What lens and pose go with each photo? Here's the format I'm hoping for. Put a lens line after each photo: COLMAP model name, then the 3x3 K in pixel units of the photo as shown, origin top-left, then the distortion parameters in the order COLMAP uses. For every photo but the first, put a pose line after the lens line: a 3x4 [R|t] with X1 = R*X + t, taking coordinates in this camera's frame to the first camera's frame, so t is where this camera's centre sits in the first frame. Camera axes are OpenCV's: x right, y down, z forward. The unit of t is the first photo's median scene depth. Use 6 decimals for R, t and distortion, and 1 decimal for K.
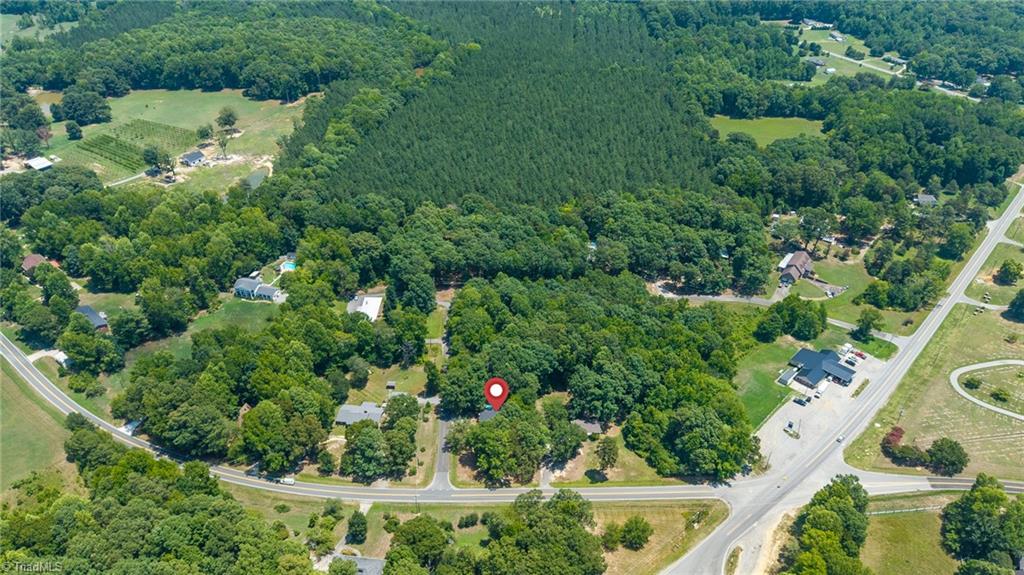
lens RADIAL K [[689.5, 0, 512.0], [0, 689.5, 287.5], [0, 0, 1]] dist [0.042980, -0.056654]
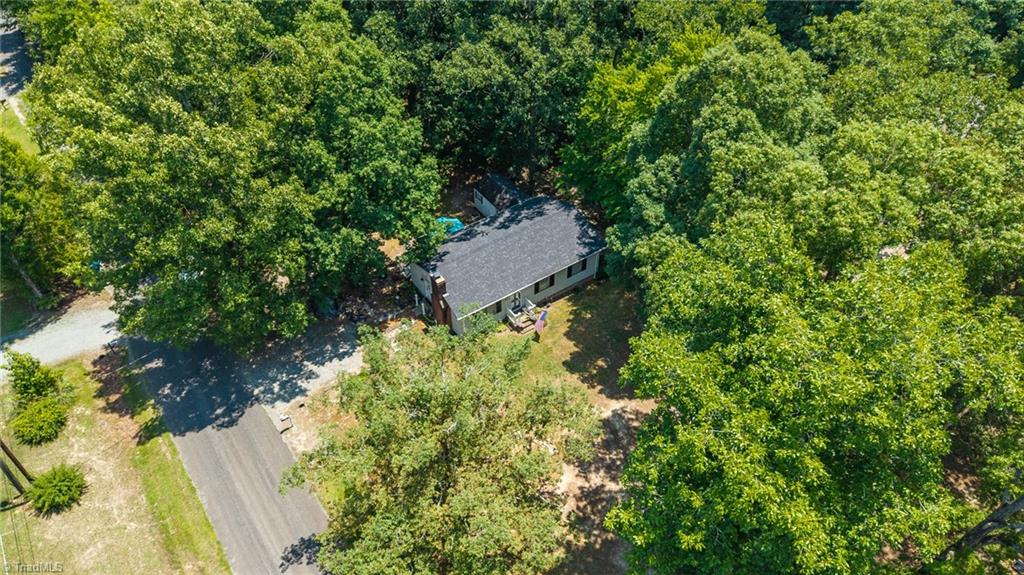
lens RADIAL K [[689.5, 0, 512.0], [0, 689.5, 287.5], [0, 0, 1]] dist [0.042980, -0.056654]
pose [[0.830690, -0.390455, 0.396862, -0.093038], [0.326200, 0.919011, 0.221389, 0.158484], [-0.451162, -0.054449, 0.890779, 0.861502]]
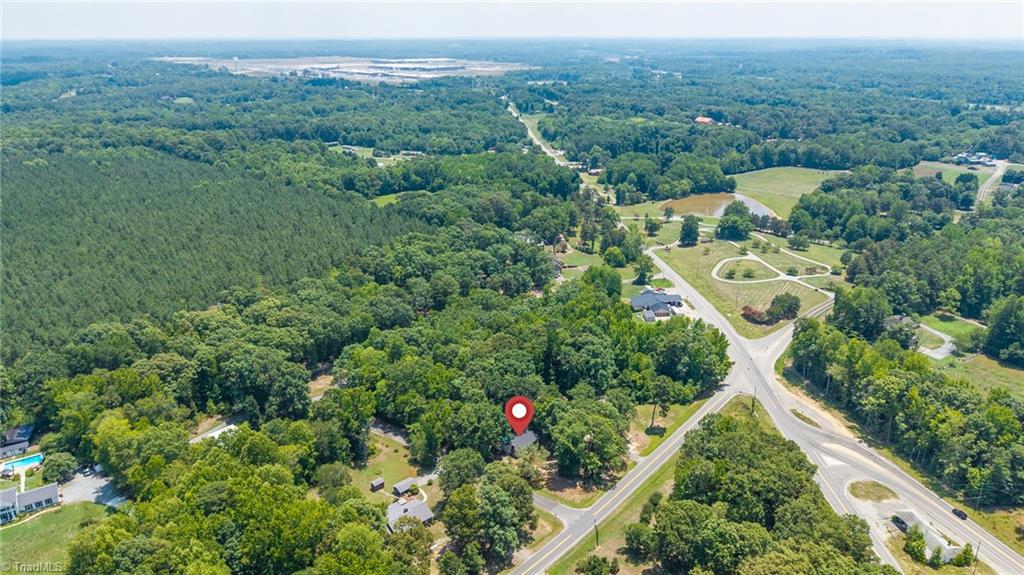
lens RADIAL K [[693.2, 0, 512.0], [0, 693.2, 287.5], [0, 0, 1]] dist [0.071116, -0.058478]
pose [[0.650428, -0.261081, 0.713289, -0.574852], [0.435960, 0.897309, -0.069104, 0.075055], [-0.621999, 0.355912, 0.697455, 0.372516]]
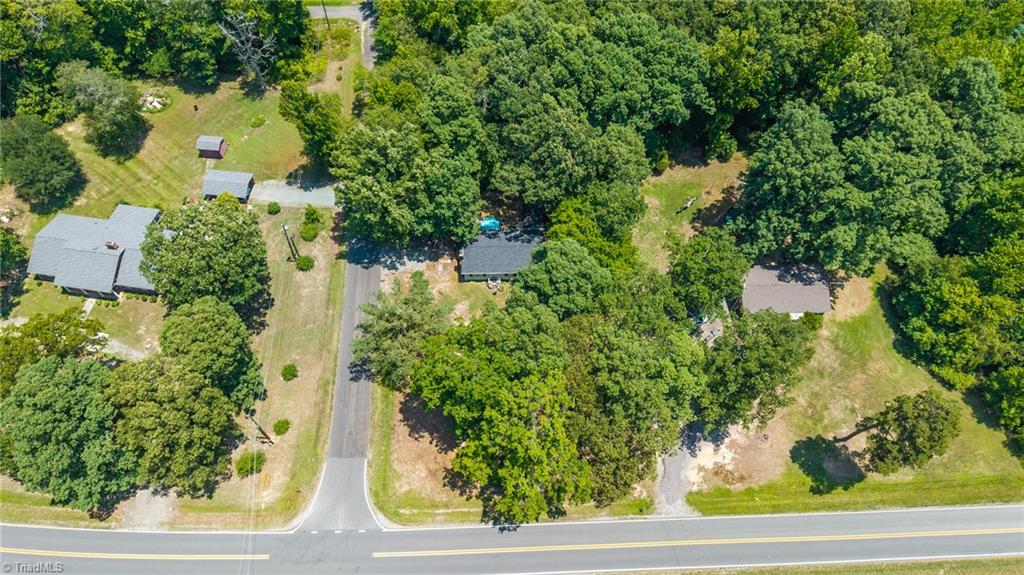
lens RADIAL K [[689.5, 0, 512.0], [0, 689.5, 287.5], [0, 0, 1]] dist [0.042980, -0.056654]
pose [[0.999999, 0.000080, 0.001568, -0.023612], [-0.000765, 0.896702, 0.442634, 0.051916], [-0.001370, -0.442634, 0.896701, 0.694434]]
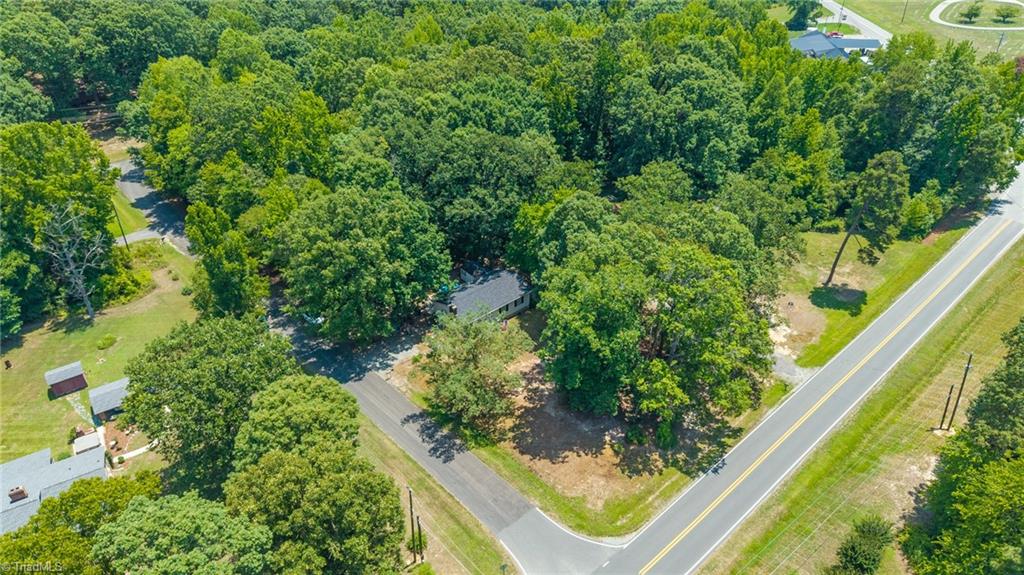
lens RADIAL K [[689.5, 0, 512.0], [0, 689.5, 287.5], [0, 0, 1]] dist [0.042980, -0.056654]
pose [[0.759132, -0.366739, 0.537792, -0.186459], [0.374467, 0.921828, 0.100039, 0.155407], [-0.532440, 0.125442, 0.837121, 0.731686]]
